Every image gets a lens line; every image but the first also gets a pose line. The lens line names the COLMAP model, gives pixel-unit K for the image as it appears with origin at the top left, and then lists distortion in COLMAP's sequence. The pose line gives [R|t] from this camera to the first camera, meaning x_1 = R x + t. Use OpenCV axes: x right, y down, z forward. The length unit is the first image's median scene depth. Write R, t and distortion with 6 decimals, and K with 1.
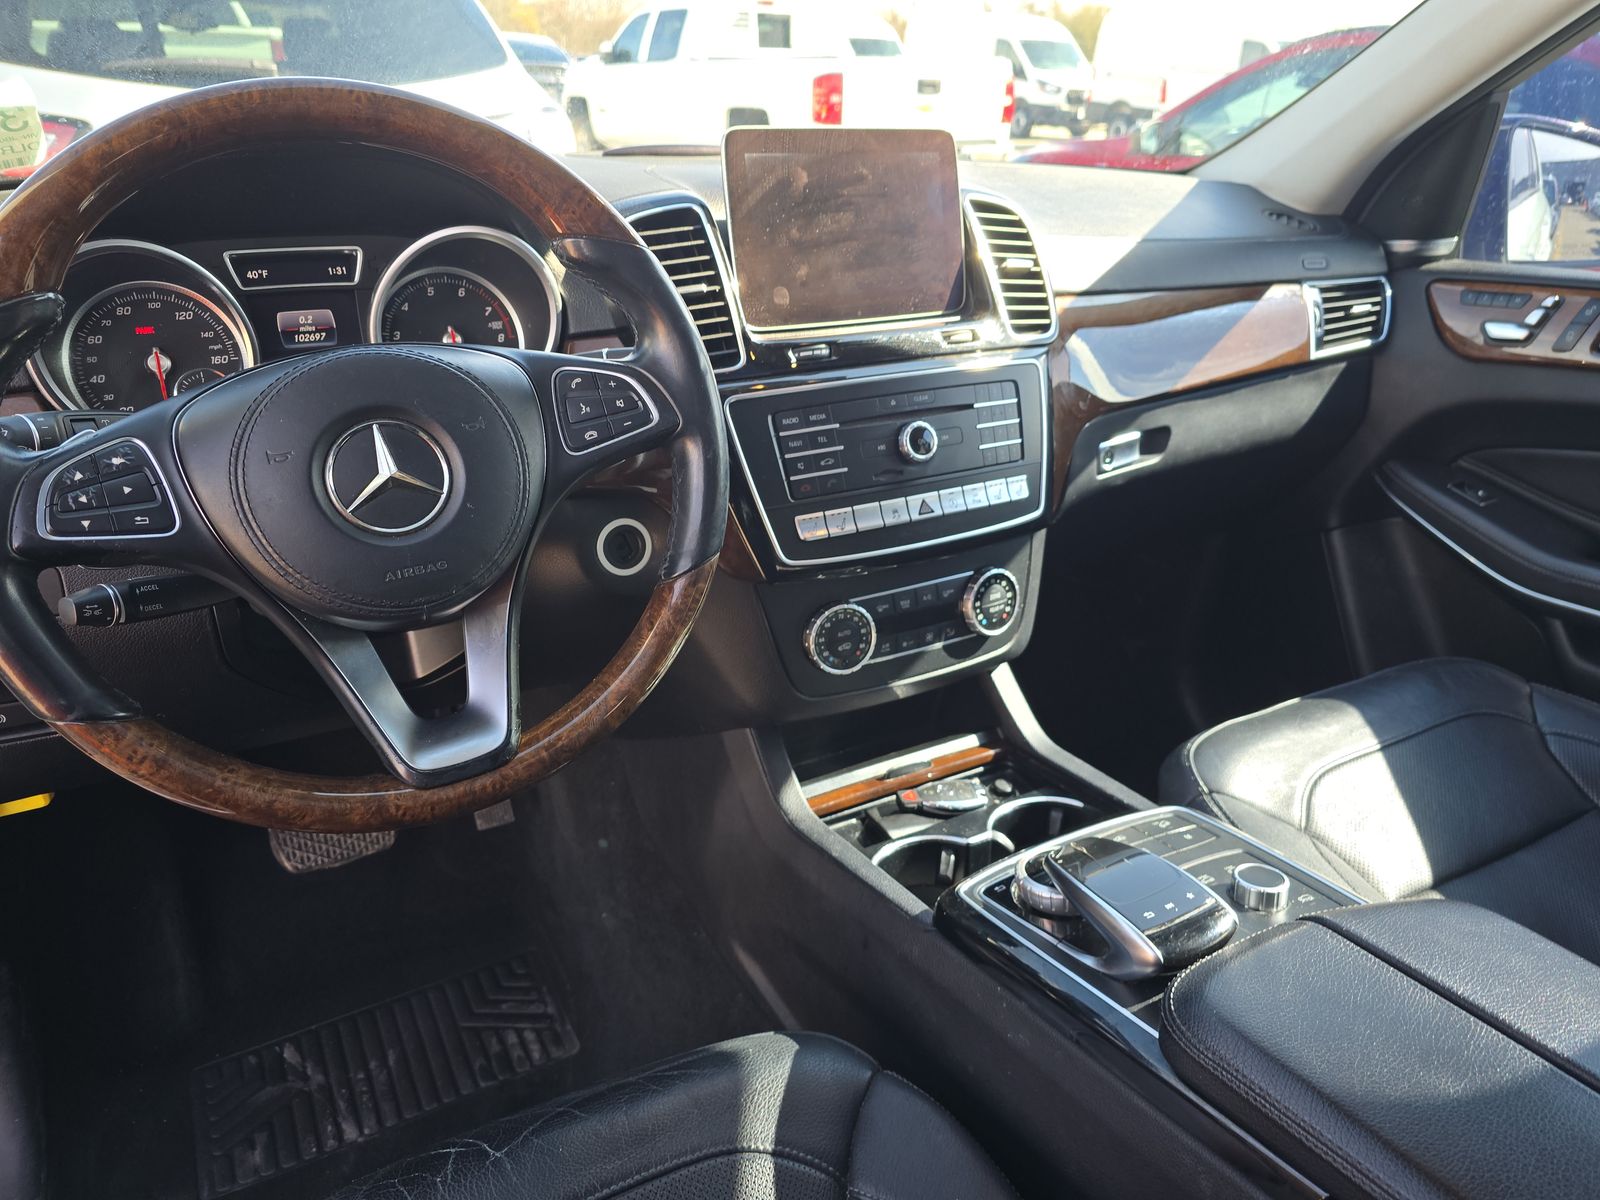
lens RADIAL K [[1104.8, 0, 800.0], [0, 1104.8, 600.0], [0, 0, 1]] dist [0.045180, -0.045158]
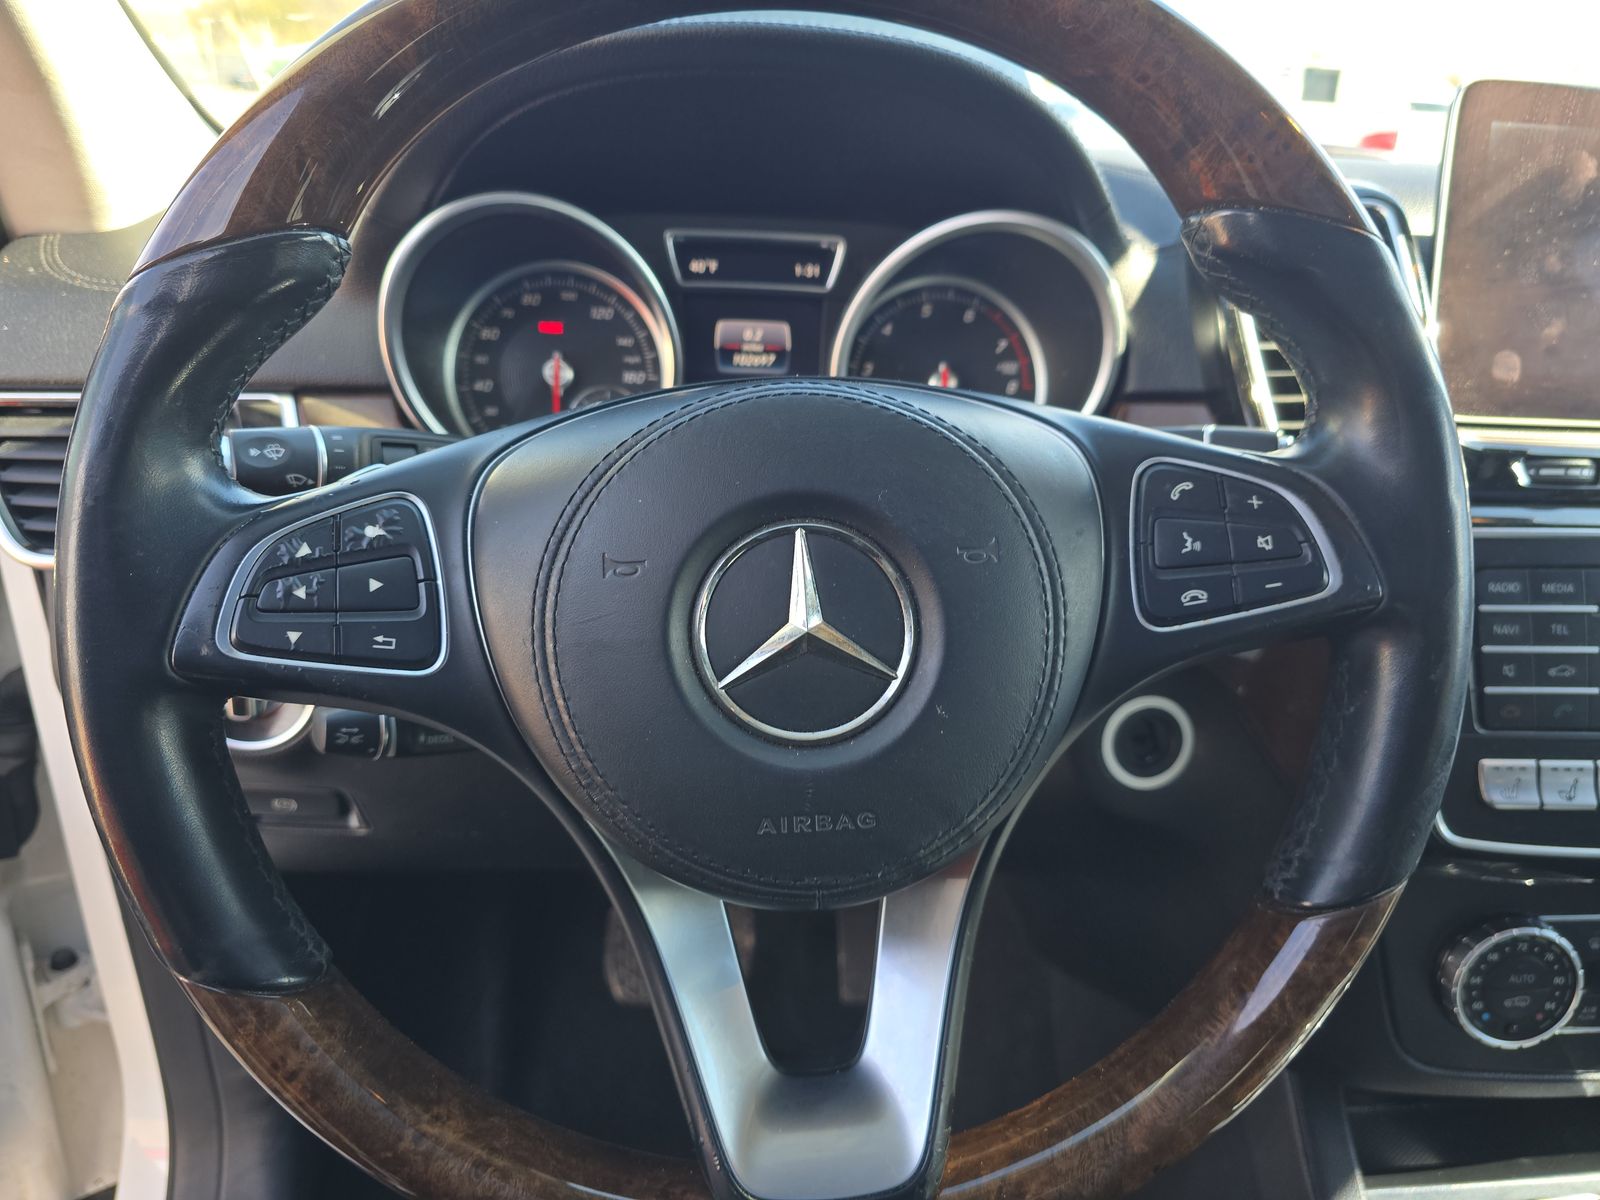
lens RADIAL K [[1114.6, 0, 800.0], [0, 1114.6, 600.0], [0, 0, 1]] dist [0.067877, -0.107210]
pose [[0.917747, 0.175313, -0.356379, -0.136347], [-0.192090, 0.981305, -0.011937, -0.085441], [0.347624, 0.079412, 0.934265, 0.369344]]
